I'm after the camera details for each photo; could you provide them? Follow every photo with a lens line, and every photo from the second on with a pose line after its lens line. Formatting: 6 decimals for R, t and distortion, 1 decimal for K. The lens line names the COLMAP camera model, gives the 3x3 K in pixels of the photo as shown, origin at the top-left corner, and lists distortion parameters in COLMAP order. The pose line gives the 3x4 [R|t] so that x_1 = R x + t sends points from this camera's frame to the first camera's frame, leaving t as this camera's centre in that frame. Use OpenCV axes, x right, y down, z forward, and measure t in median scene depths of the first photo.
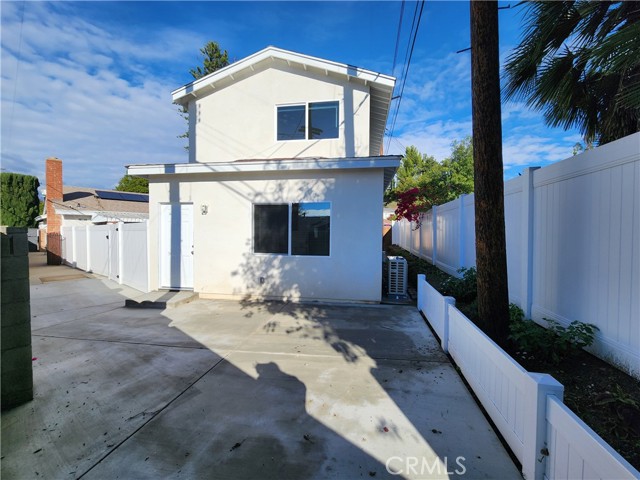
lens RADIAL K [[263.2, 0, 322.1], [0, 263.2, 237.5], [0, 0, 1]] dist [0.000813, -0.000190]
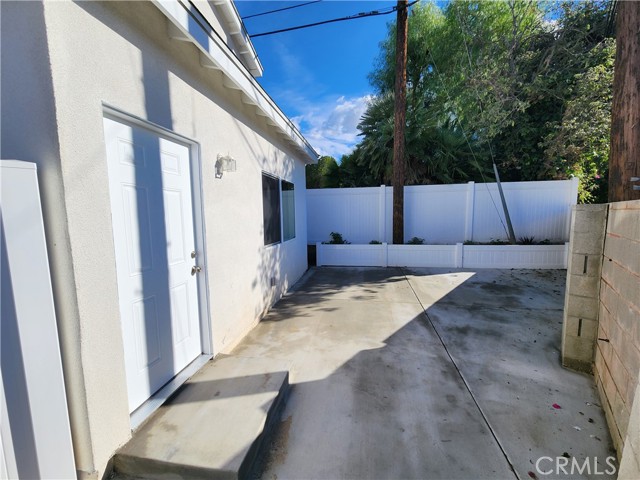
lens RADIAL K [[259.3, 0, 320.0], [0, 259.3, 240.0], [0, 0, 1]] dist [-0.000052, 0.000138]
pose [[0.022013, -0.111856, 0.993481, -0.930354], [0.042854, 0.992914, 0.110842, -0.024653], [-0.998839, 0.040134, 0.026650, 0.850856]]
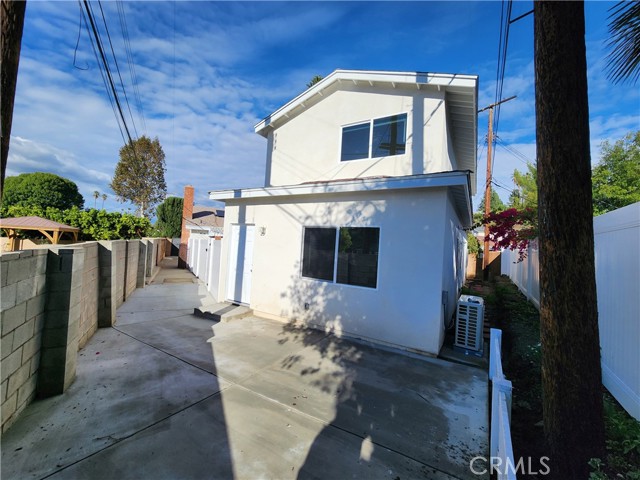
lens RADIAL K [[263.2, 0, 322.1], [0, 263.2, 237.5], [0, 0, 1]] dist [0.000813, -0.000190]
pose [[0.927872, 0.037219, -0.371036, 0.171472], [-0.060403, 0.996867, -0.051058, -0.041667], [0.367973, 0.069787, 0.927214, 0.114158]]
